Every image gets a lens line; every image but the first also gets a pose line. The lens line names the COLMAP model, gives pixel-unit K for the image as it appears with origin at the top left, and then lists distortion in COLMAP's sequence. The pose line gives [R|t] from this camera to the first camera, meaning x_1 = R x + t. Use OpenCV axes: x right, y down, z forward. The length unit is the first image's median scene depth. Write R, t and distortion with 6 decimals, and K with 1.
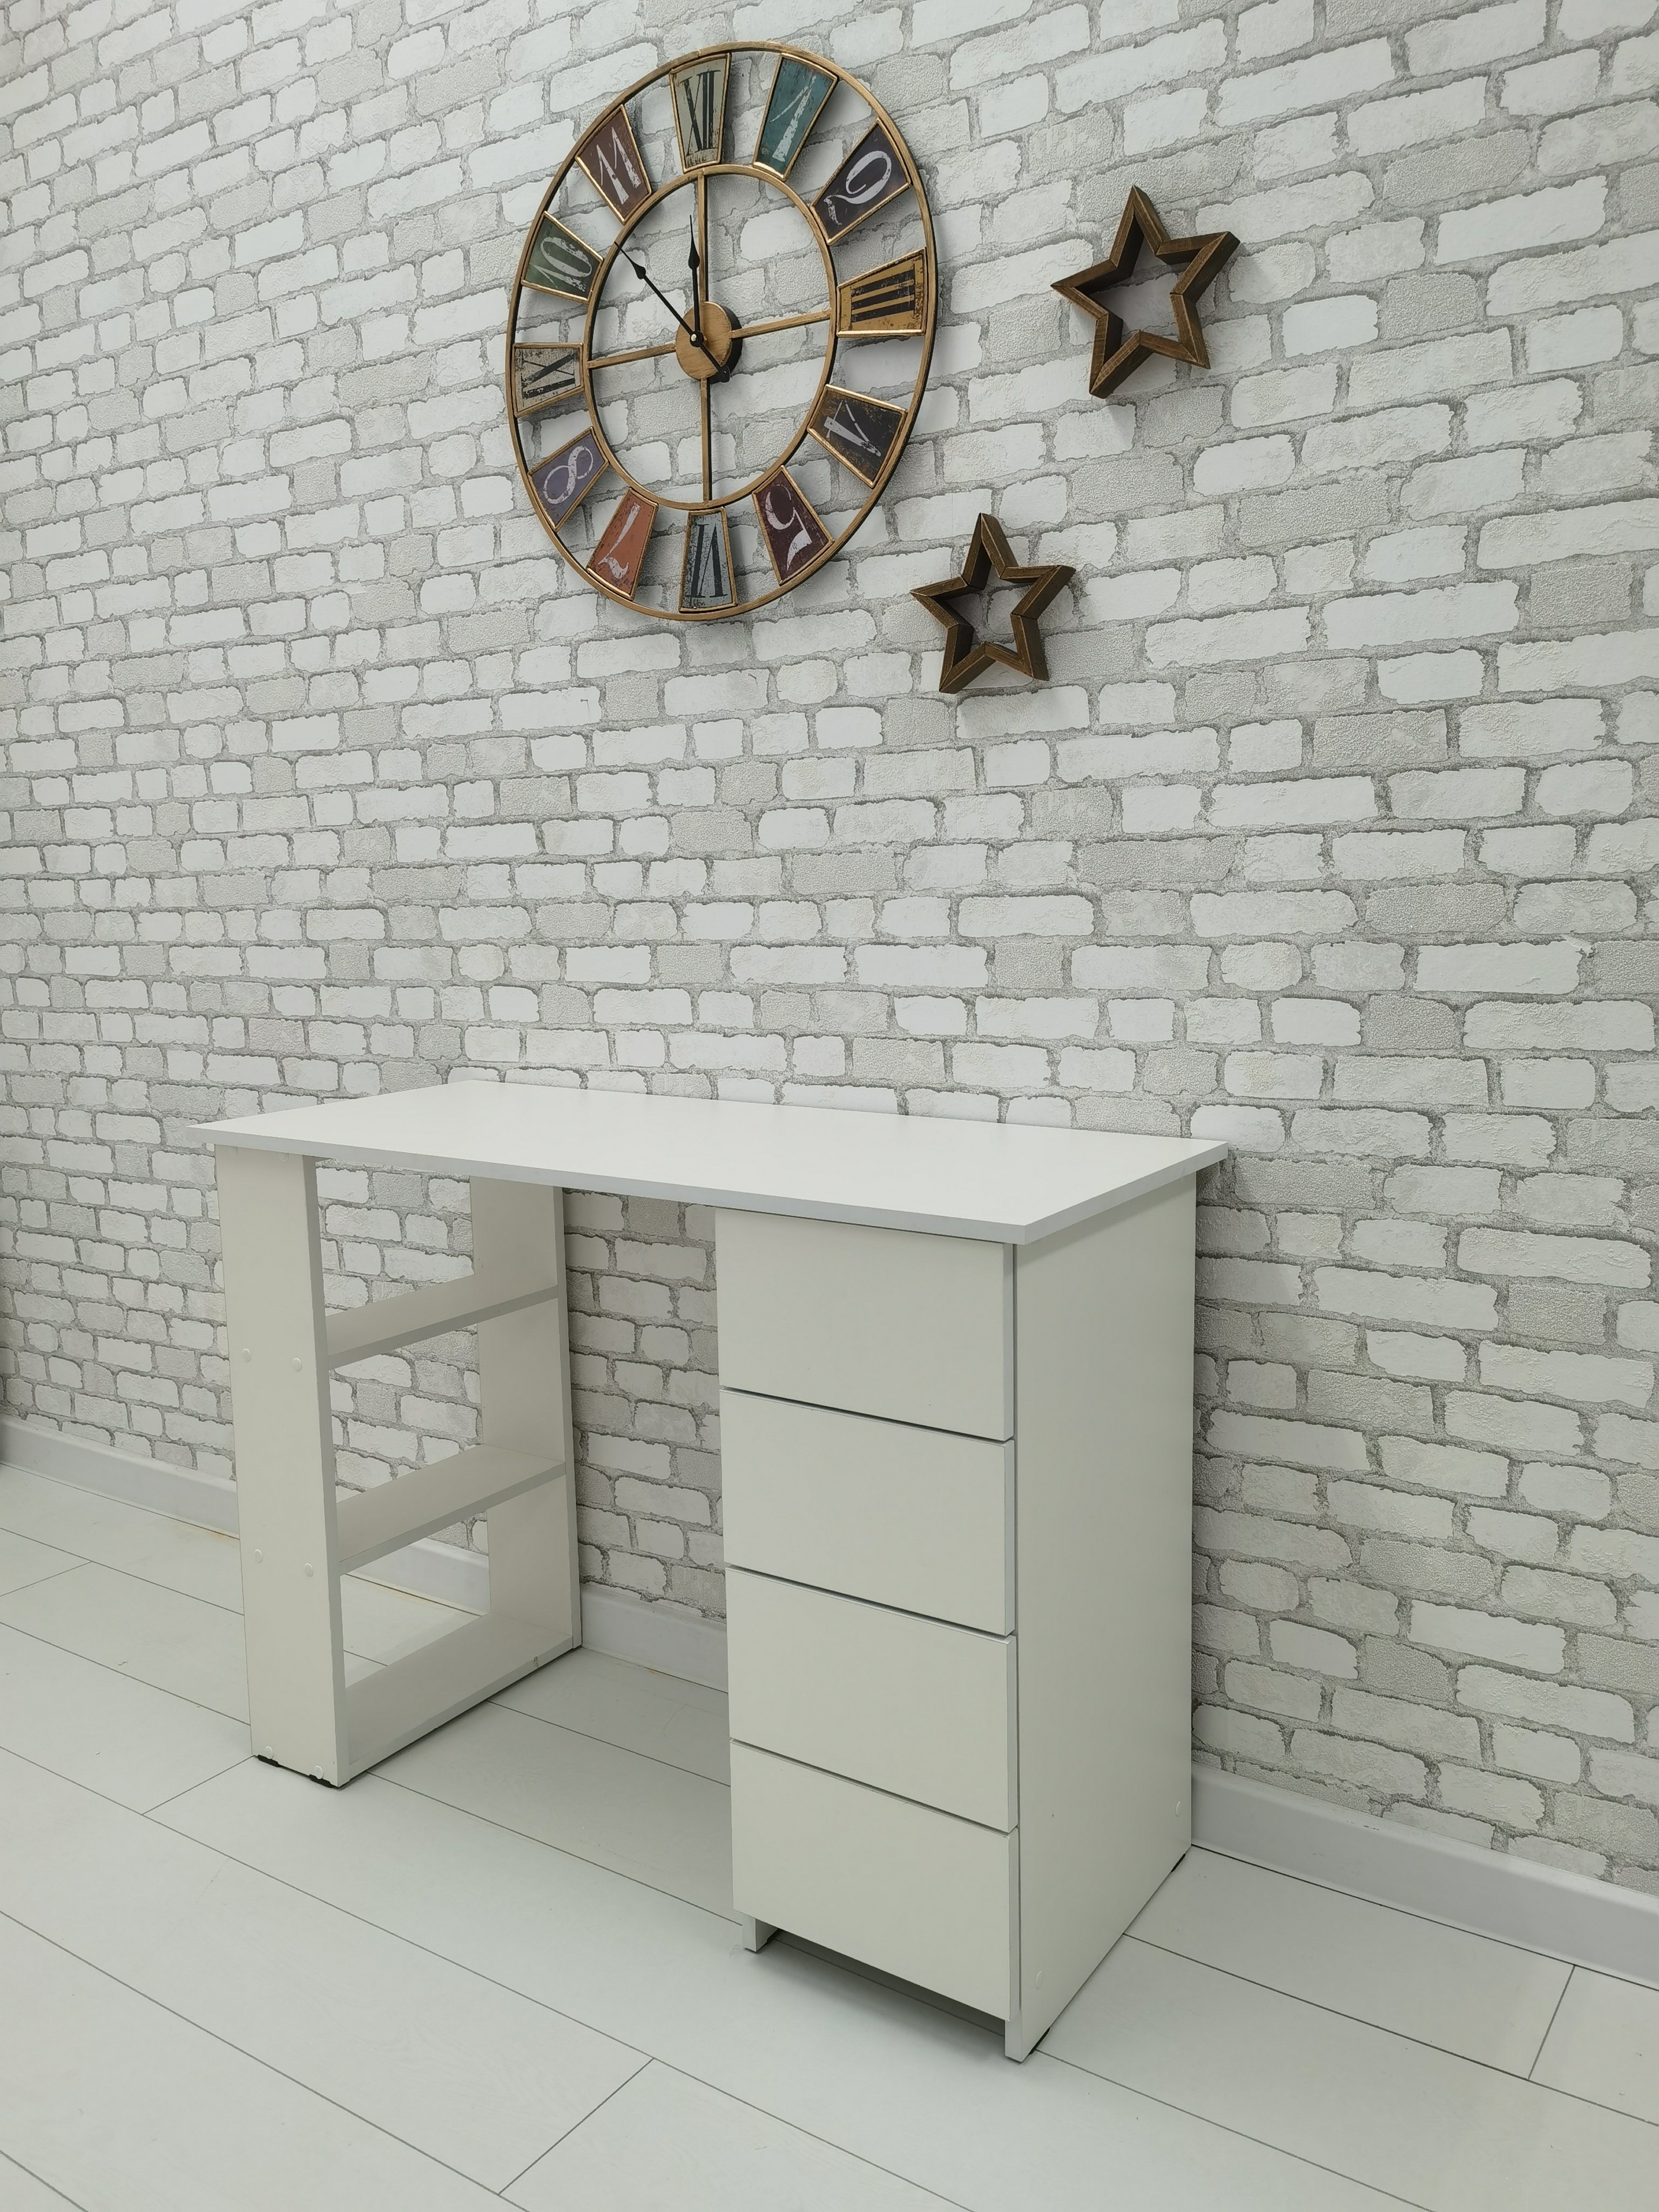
lens RADIAL K [[1693.1, 0, 830.6], [0, 1693.1, 1118.1], [0, 0, 1]] dist [0.127026, -0.124482]
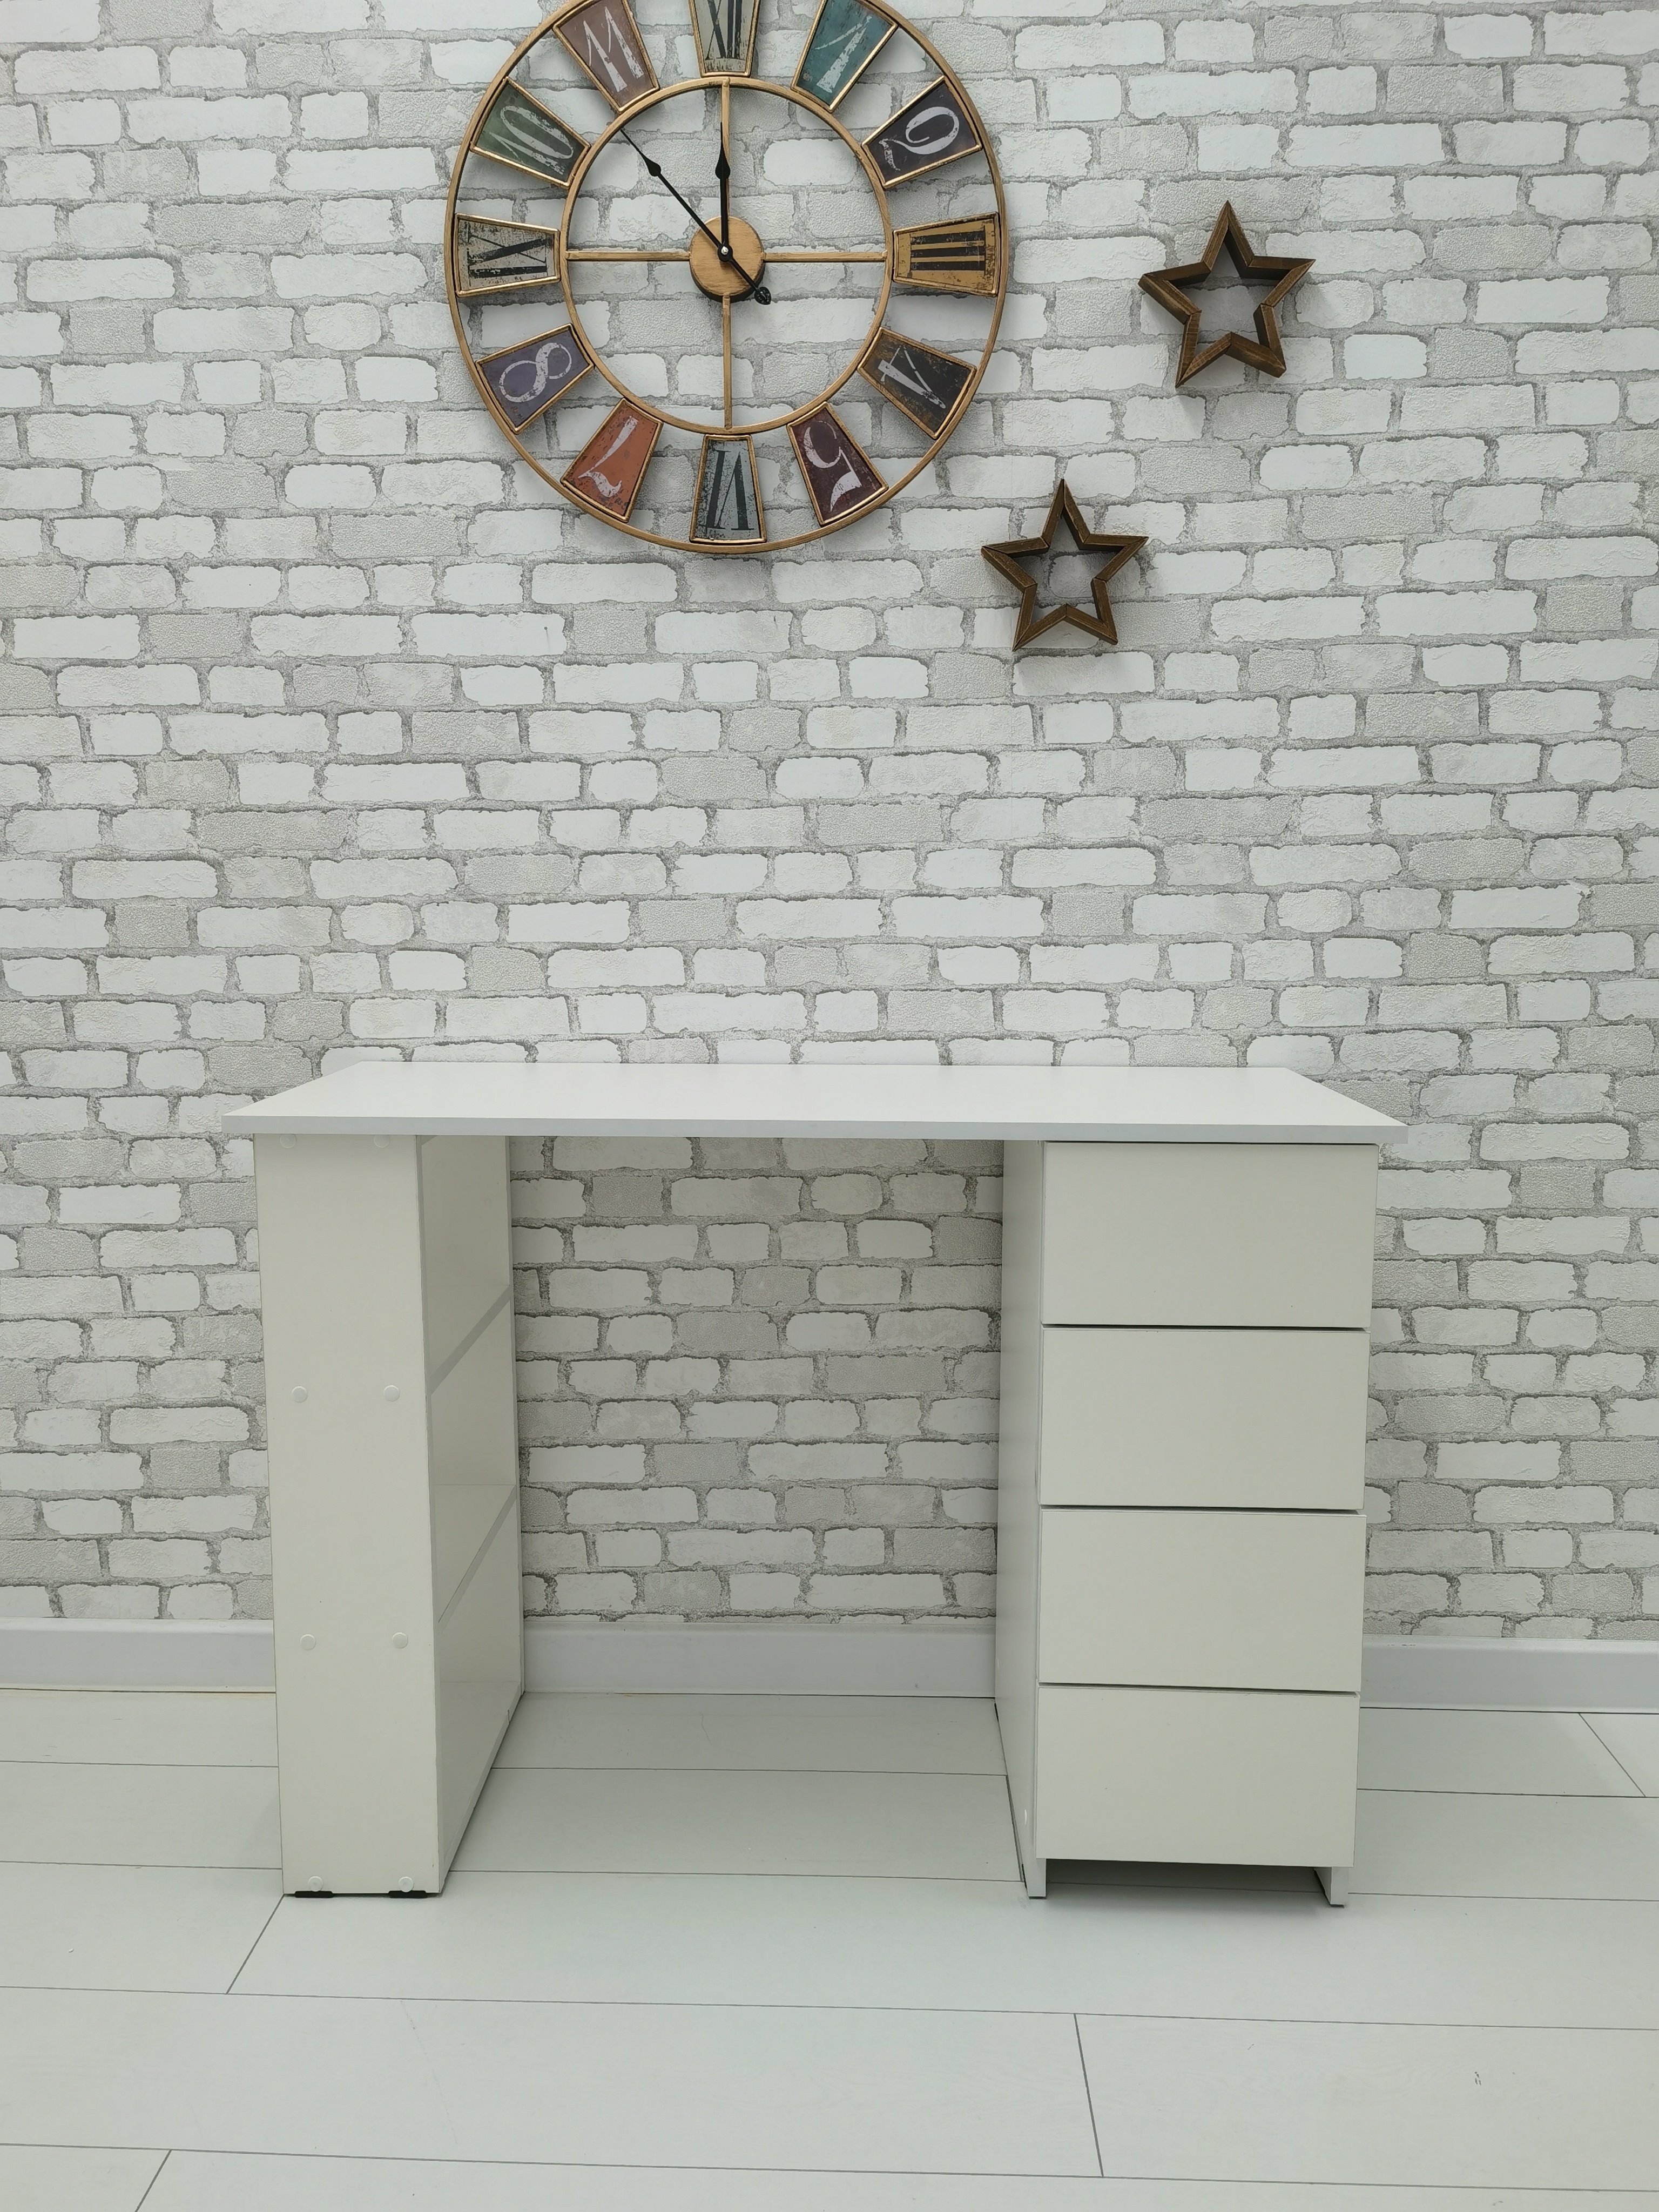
lens RADIAL K [[1693.1, 0, 804.9], [0, 1693.1, 1120.5], [0, 0, 1]] dist [0.127026, -0.124482]
pose [[0.849418, -0.056225, 0.524717, -0.585817], [0.063834, 0.997954, 0.003599, 0.022536], [-0.523846, 0.030438, 0.851269, 0.191905]]
